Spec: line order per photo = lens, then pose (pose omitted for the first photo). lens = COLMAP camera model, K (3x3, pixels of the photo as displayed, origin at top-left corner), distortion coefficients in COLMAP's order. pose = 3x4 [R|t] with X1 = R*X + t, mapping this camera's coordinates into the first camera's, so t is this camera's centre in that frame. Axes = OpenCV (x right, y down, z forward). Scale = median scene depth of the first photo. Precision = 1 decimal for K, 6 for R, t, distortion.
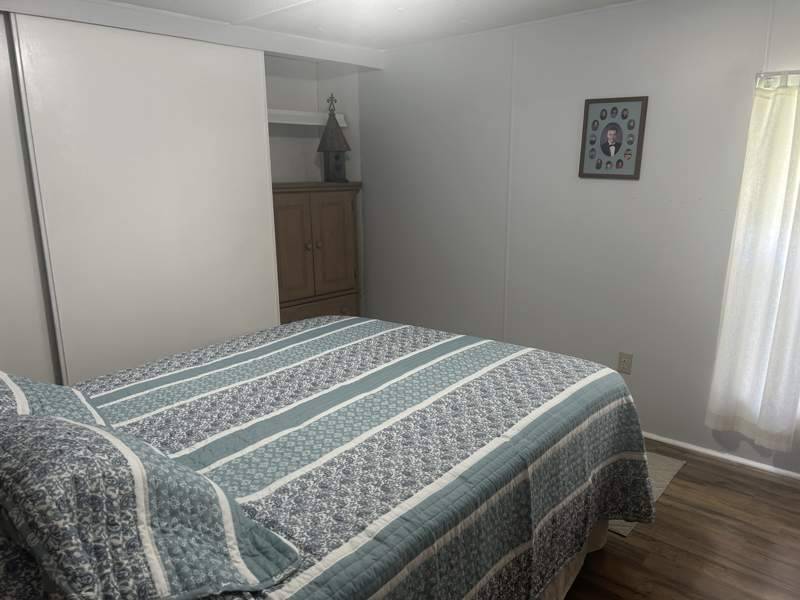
lens RADIAL K [[599.4, 0, 395.6], [0, 599.4, 297.3], [0, 0, 1]] dist [0.064204, -0.076587]
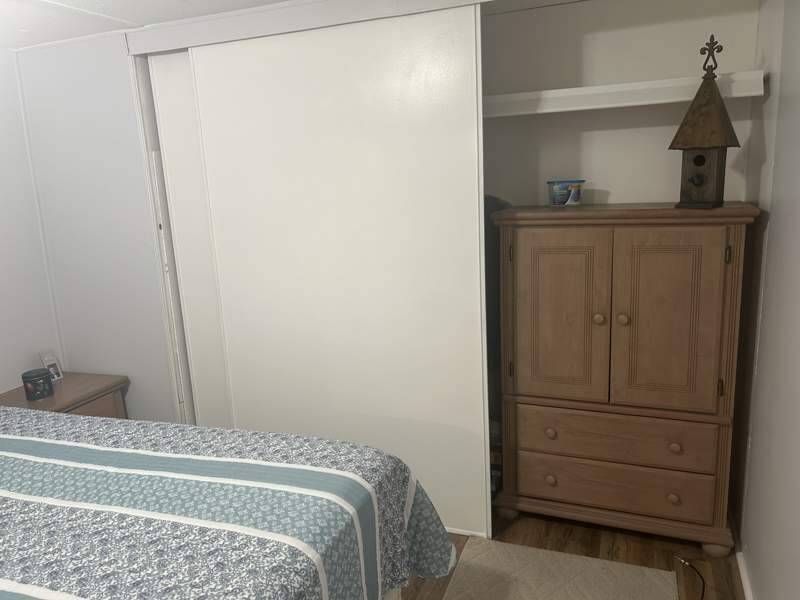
lens RADIAL K [[599.4, 0, 395.6], [0, 599.4, 297.3], [0, 0, 1]] dist [0.064204, -0.076587]
pose [[0.359555, 0.177586, -0.916070, 0.304331], [-0.158191, 0.979114, 0.127718, -0.143999], [0.919617, 0.098993, 0.380138, 0.579906]]
